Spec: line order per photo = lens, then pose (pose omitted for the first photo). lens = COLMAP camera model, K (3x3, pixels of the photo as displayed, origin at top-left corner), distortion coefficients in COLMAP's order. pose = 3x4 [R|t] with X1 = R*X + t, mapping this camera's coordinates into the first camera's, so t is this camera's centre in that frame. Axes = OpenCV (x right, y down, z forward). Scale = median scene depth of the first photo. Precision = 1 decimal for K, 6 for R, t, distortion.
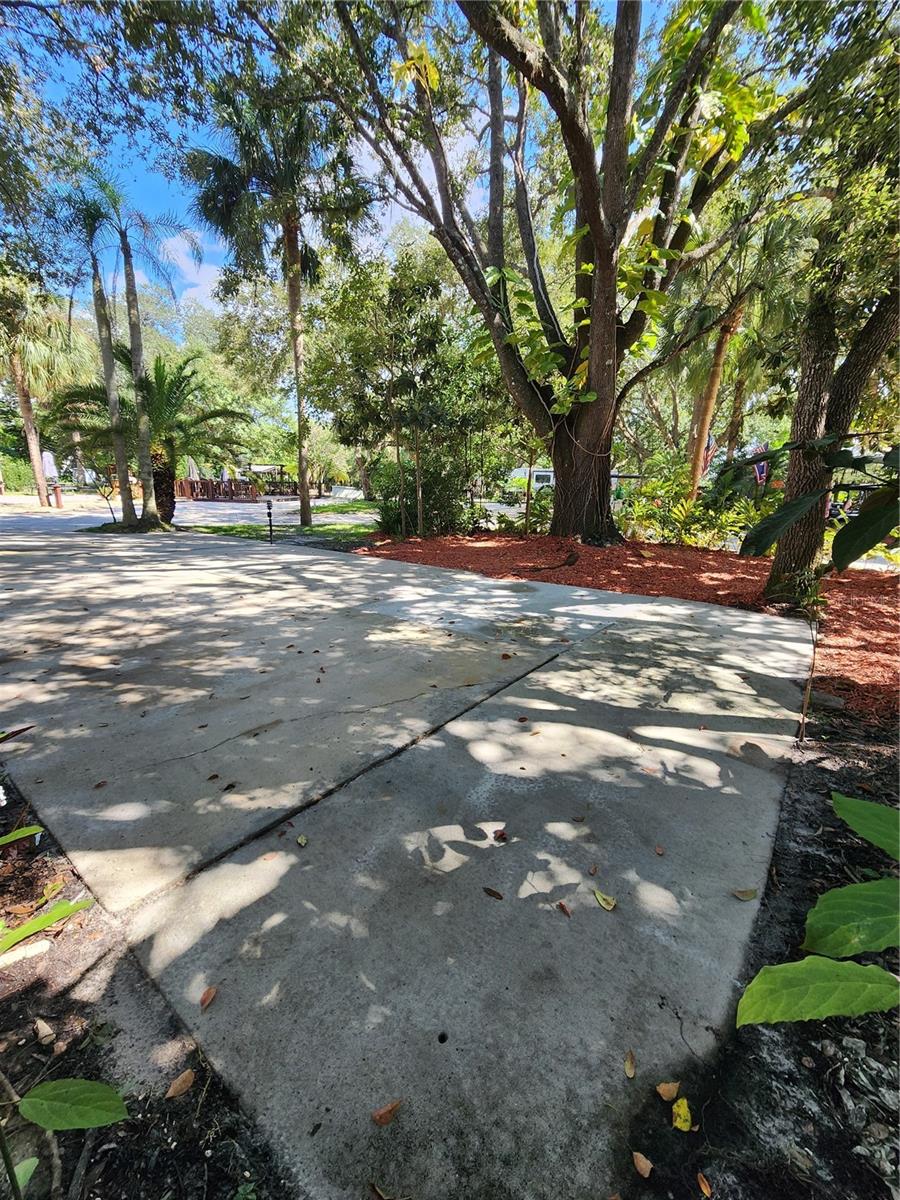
lens RADIAL K [[487.4, 0, 428.0], [0, 487.4, 581.6], [0, 0, 1]] dist [-0.002875, 0.002089]
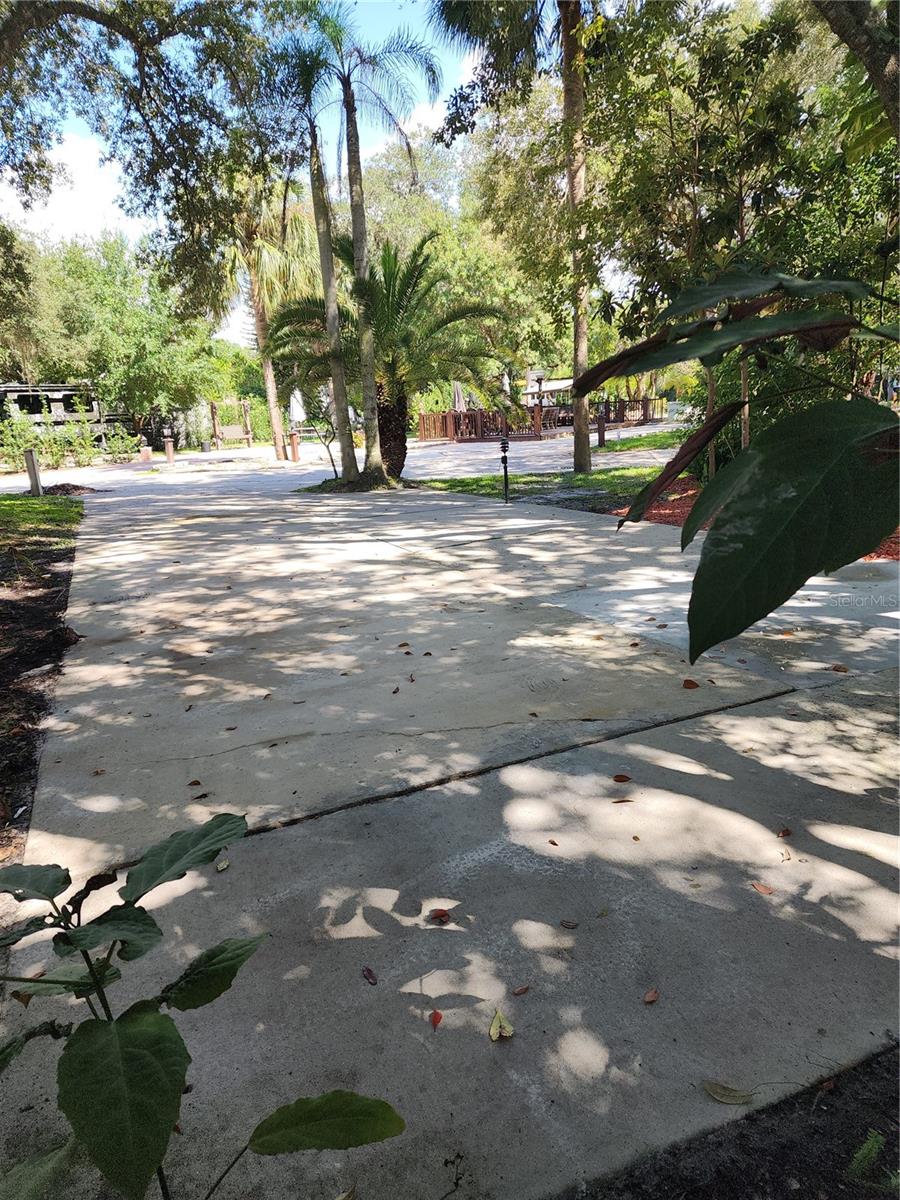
lens RADIAL K [[785.7, 0, 449.4], [0, 785.7, 590.6], [0, 0, 1]] dist [0.037788, -0.025077]
pose [[0.879318, 0.032063, -0.475155, 0.239885], [-0.014594, 0.999077, 0.040409, 0.002178], [0.476012, -0.028598, 0.878974, 0.006593]]
